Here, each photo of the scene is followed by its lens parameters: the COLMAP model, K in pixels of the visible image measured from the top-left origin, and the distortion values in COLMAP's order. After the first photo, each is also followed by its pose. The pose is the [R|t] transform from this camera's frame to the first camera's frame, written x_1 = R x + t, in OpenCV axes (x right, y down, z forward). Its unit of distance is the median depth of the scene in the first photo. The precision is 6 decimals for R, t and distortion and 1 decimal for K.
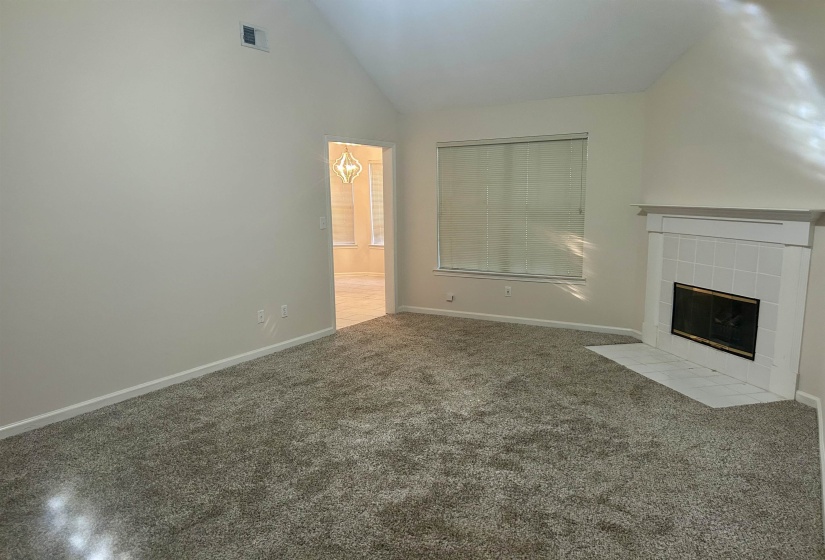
lens RADIAL K [[621.6, 0, 410.4], [0, 621.6, 292.1], [0, 0, 1]] dist [0.065257, -0.079631]
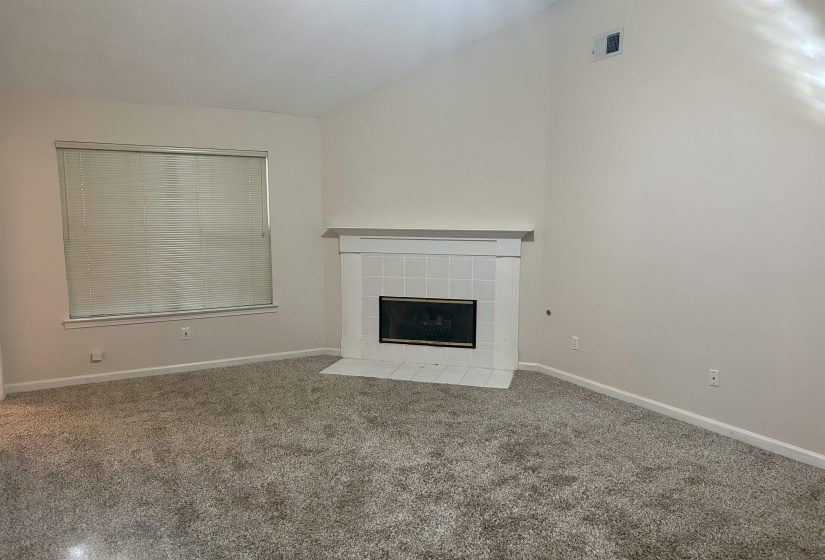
lens RADIAL K [[621.6, 0, 415.8], [0, 621.6, 280.3], [0, 0, 1]] dist [0.065257, -0.079631]
pose [[0.474875, -0.089513, 0.875489, -0.553966], [0.128992, 0.991149, 0.031372, -0.076073], [-0.870549, 0.098033, 0.482219, 0.445523]]
